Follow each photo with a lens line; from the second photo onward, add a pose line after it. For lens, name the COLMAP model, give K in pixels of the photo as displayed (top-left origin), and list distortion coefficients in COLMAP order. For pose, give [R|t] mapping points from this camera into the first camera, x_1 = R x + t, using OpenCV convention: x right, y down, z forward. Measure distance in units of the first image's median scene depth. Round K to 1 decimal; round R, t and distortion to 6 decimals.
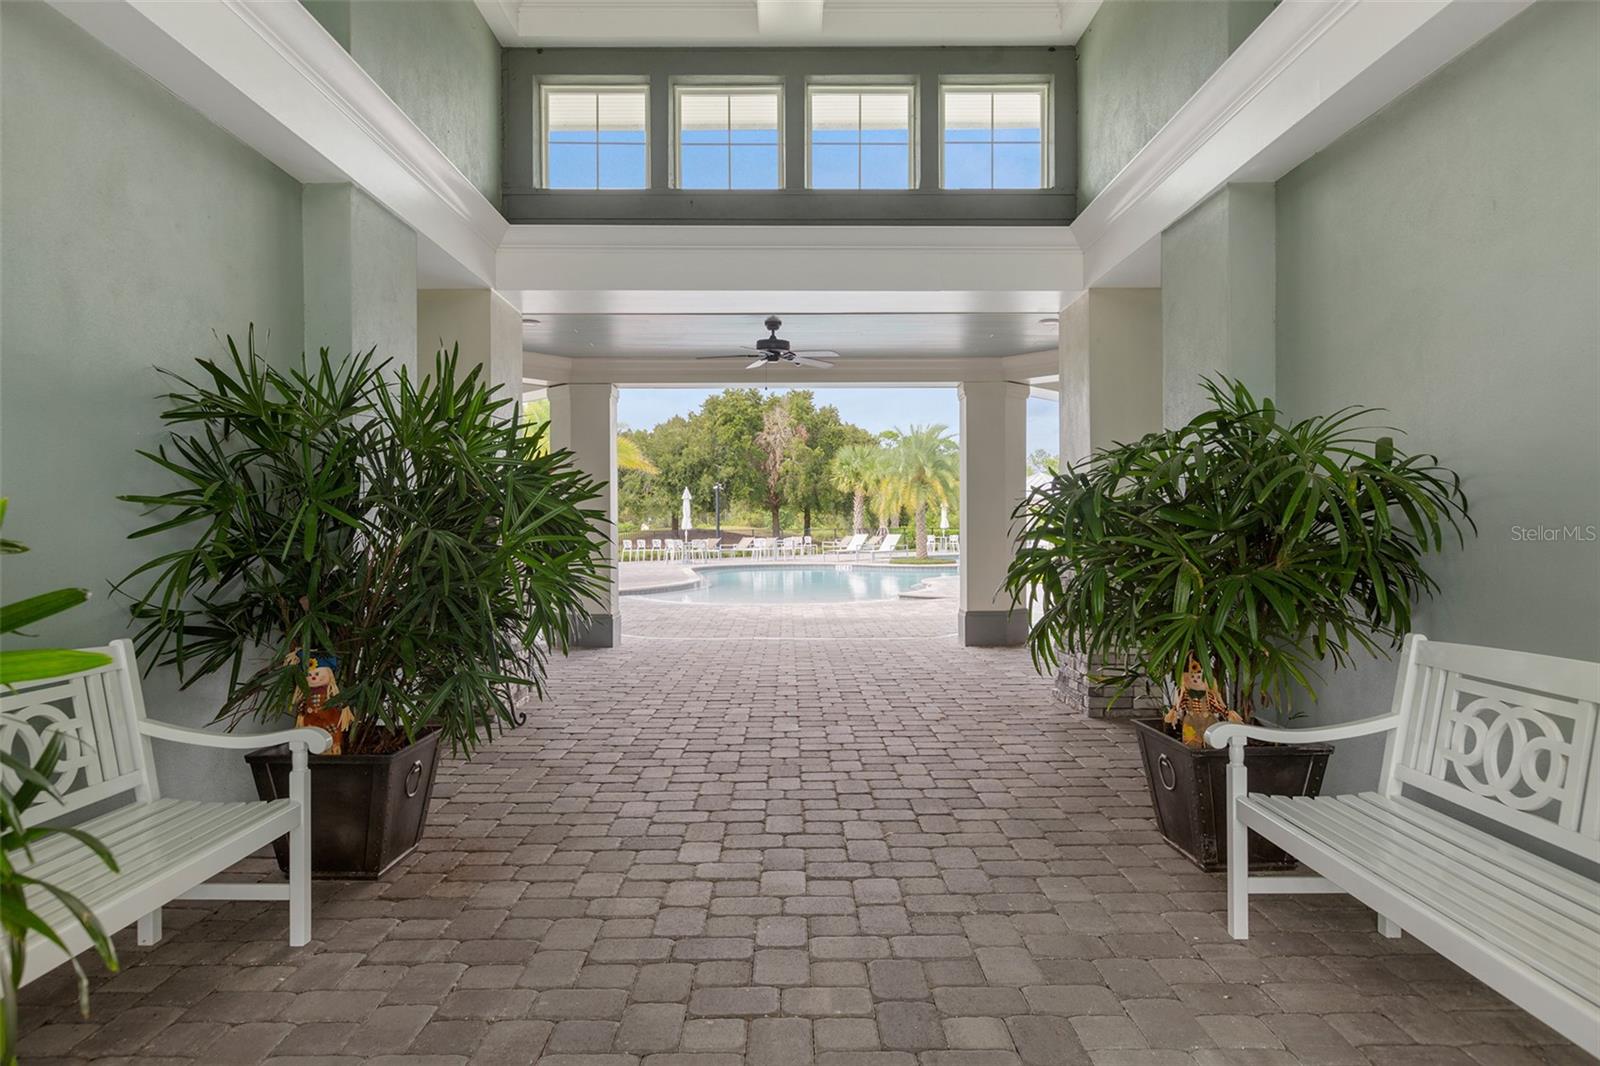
lens RADIAL K [[1015.4, 0, 804.5], [0, 1015.4, 534.5], [0, 0, 1]] dist [0.002883, 0.002851]
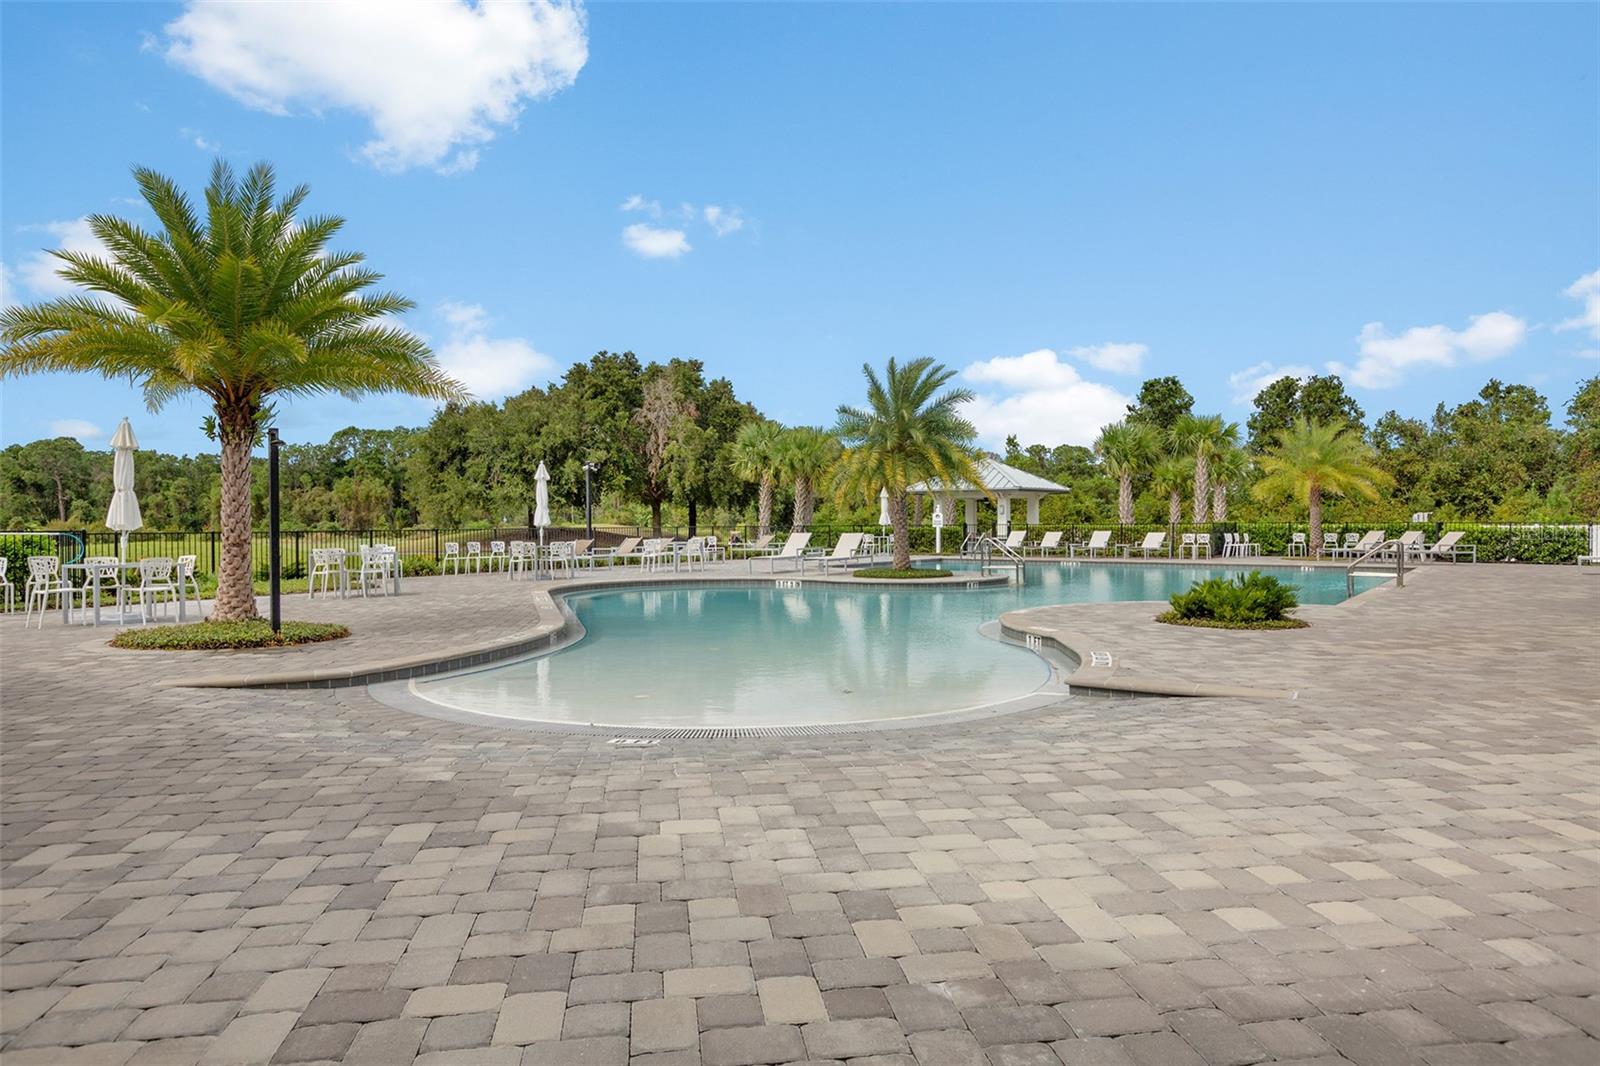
lens RADIAL K [[1067.5, 0, 795.4], [0, 1067.5, 529.6], [0, 0, 1]] dist [0.040156, 0.000548]
pose [[0.993885, -0.001262, 0.110411, -0.014403], [0.001698, 0.999991, -0.003851, 0.000017], [-0.110406, 0.004015, 0.993879, 0.142976]]
